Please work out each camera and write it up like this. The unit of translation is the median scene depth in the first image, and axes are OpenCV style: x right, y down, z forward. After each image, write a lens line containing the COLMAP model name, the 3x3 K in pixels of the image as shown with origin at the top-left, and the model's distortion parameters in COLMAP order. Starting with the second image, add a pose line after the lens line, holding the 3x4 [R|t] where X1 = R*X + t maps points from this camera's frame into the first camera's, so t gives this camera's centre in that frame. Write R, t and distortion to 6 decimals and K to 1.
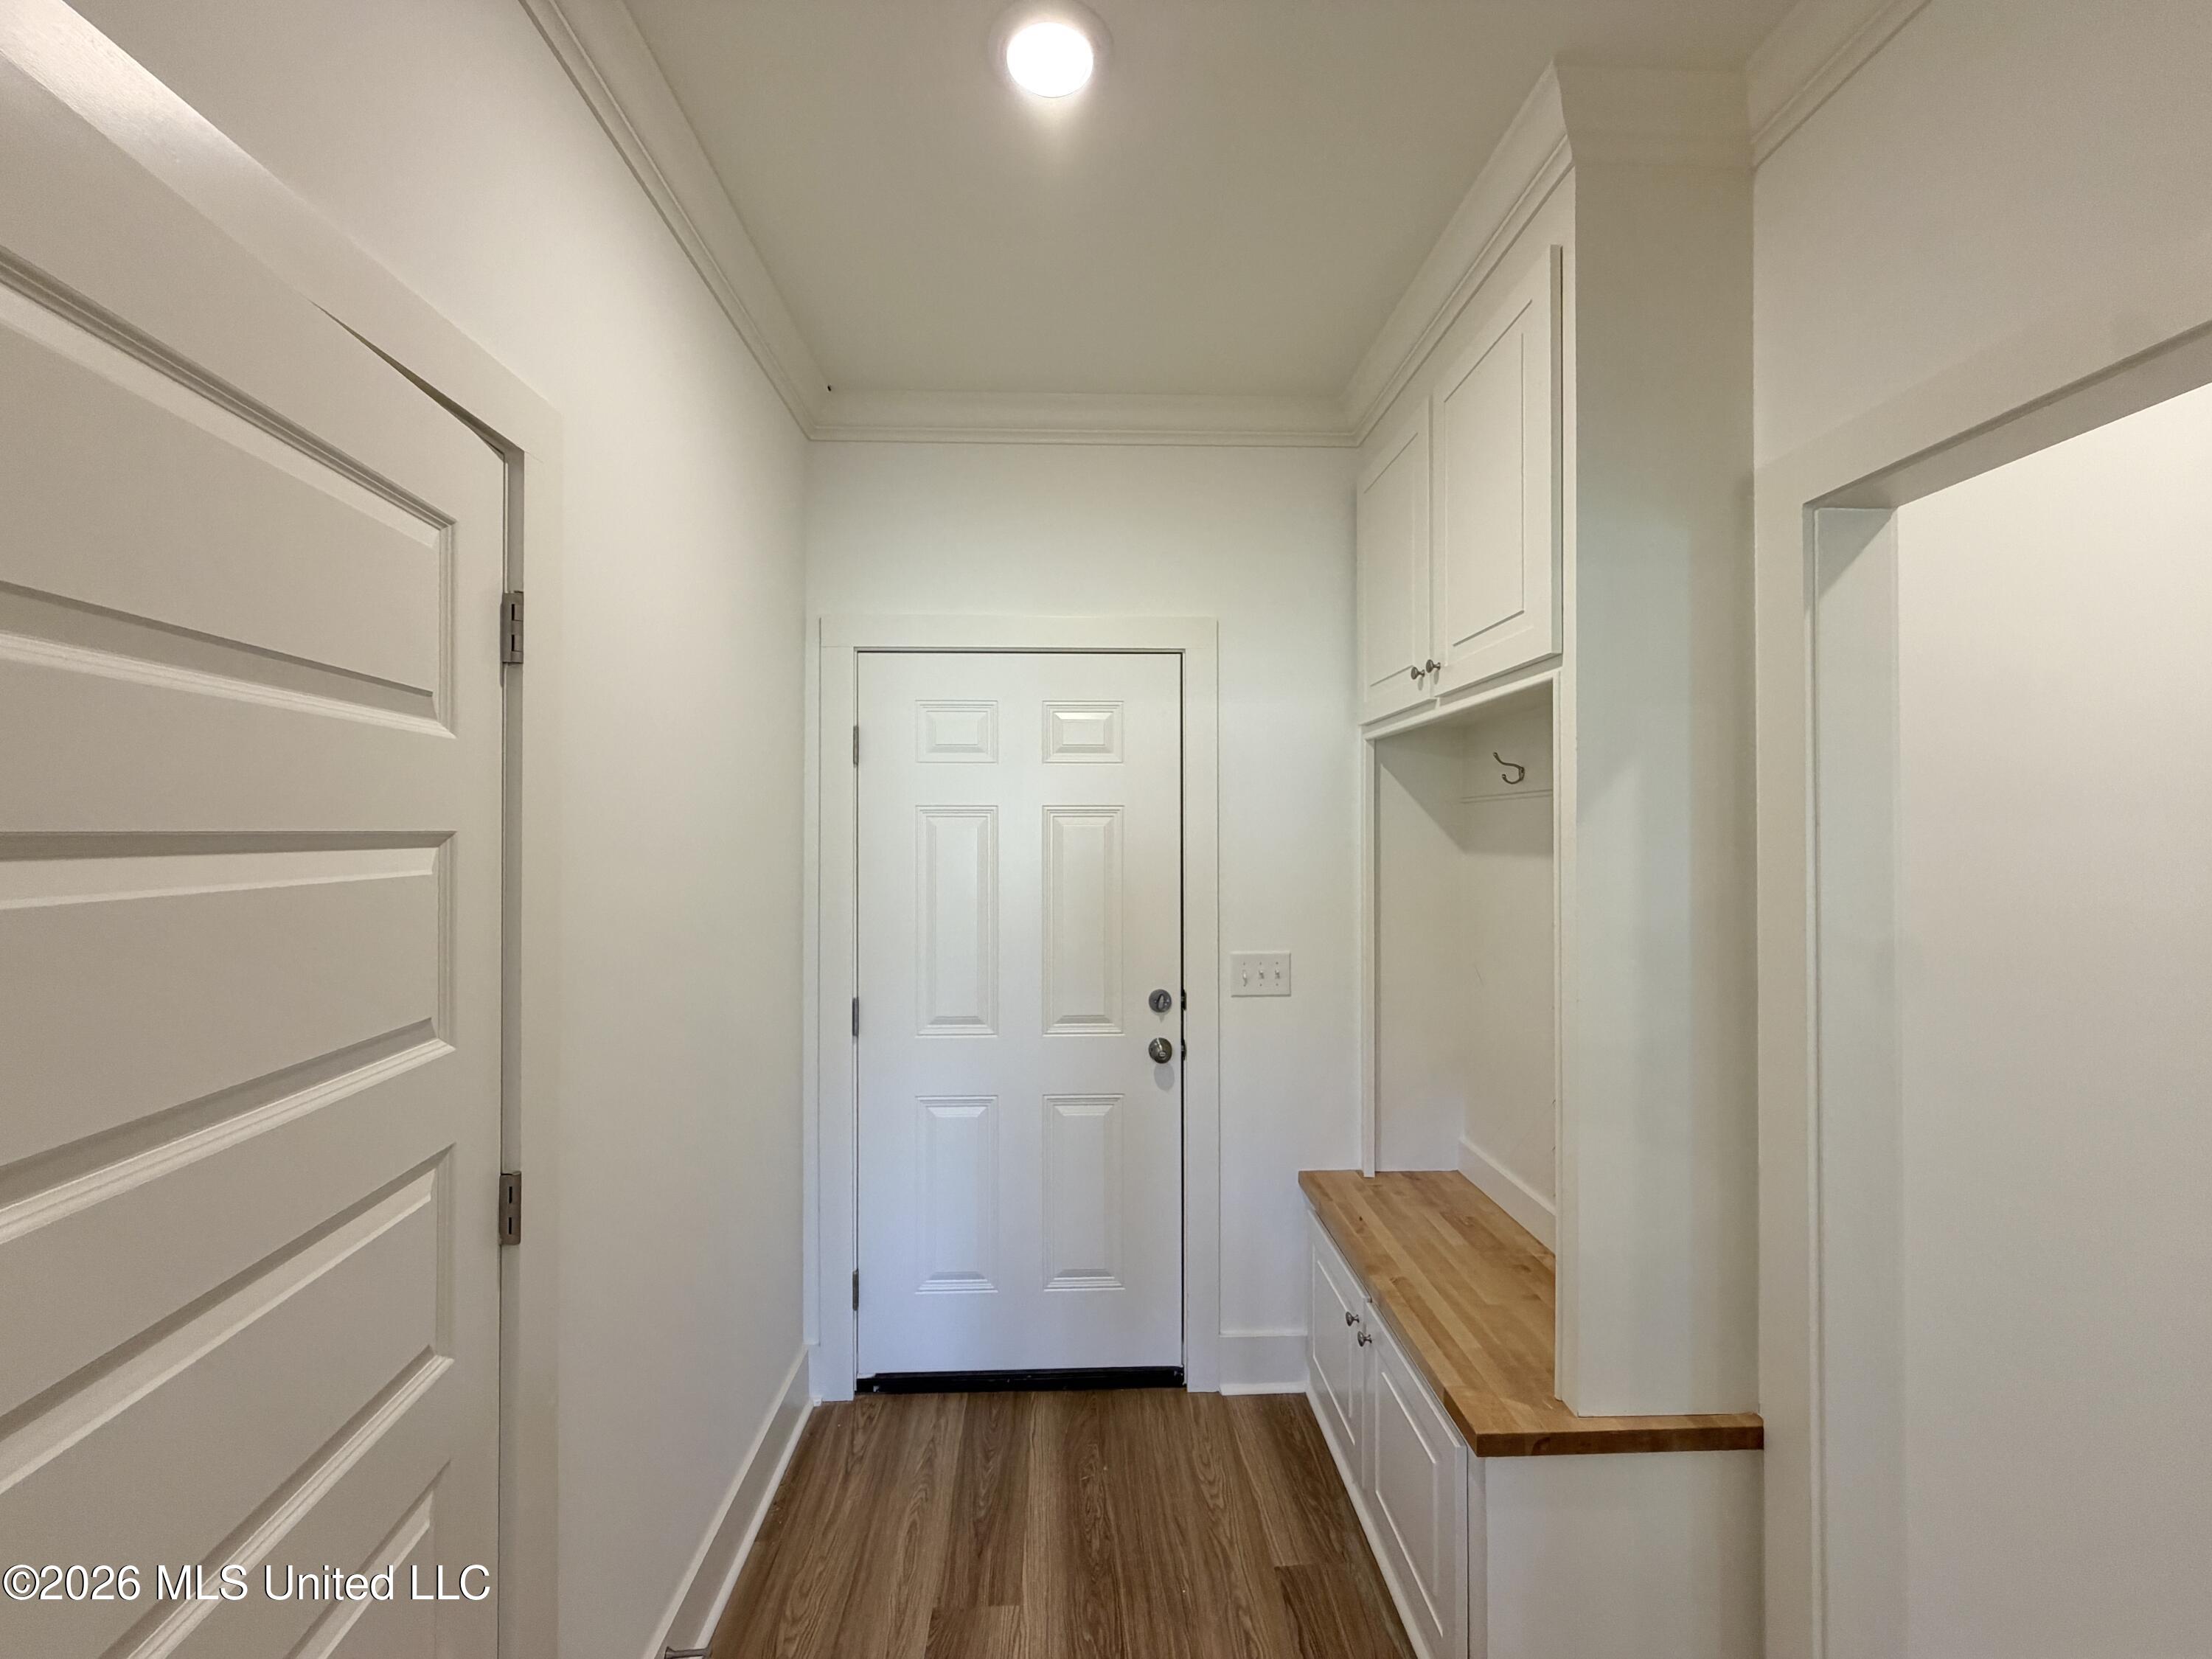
lens RADIAL K [[888.6, 0, 1102.2], [0, 888.6, 824.1], [0, 0, 1]] dist [0.001077, 0.000259]
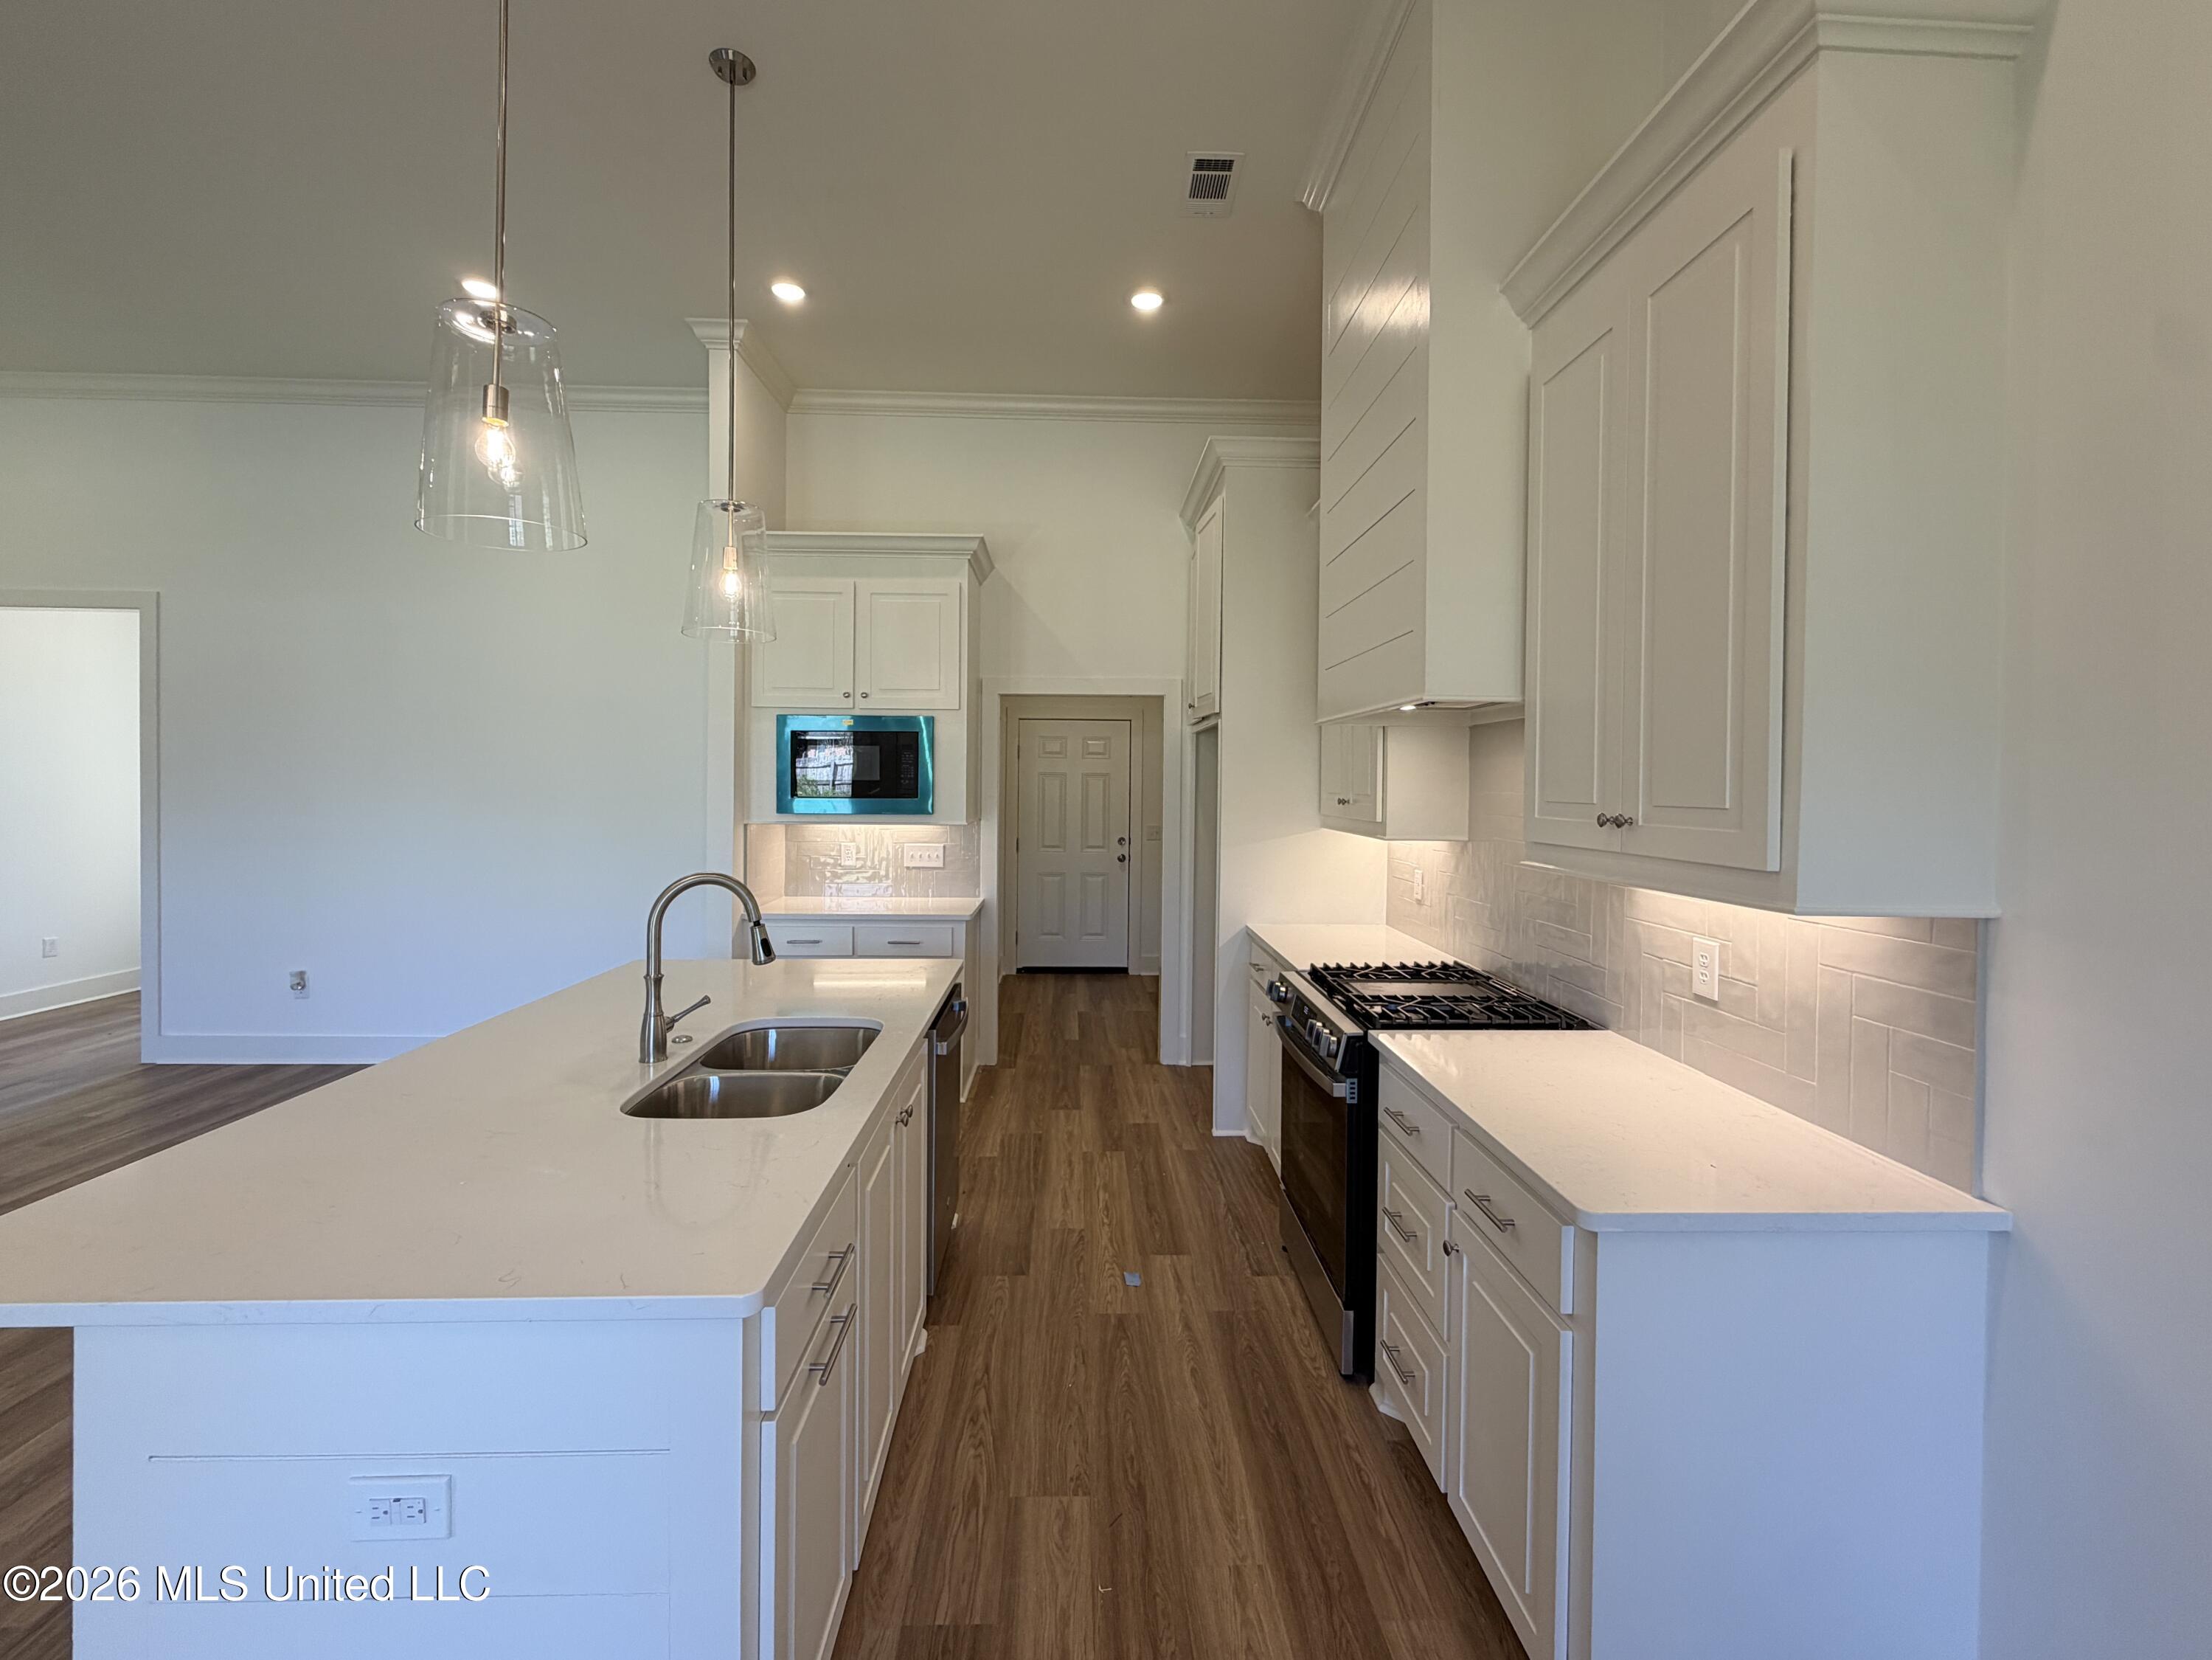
lens RADIAL K [[888.7, 0, 1097.9], [0, 888.7, 815.9], [0, 0, 1]] dist [0.001077, 0.000259]
pose [[0.999693, 0.009963, -0.022697, 0.051982], [-0.008924, 0.998928, 0.045430, -0.014323], [0.023125, -0.045213, 0.998710, -1.895241]]
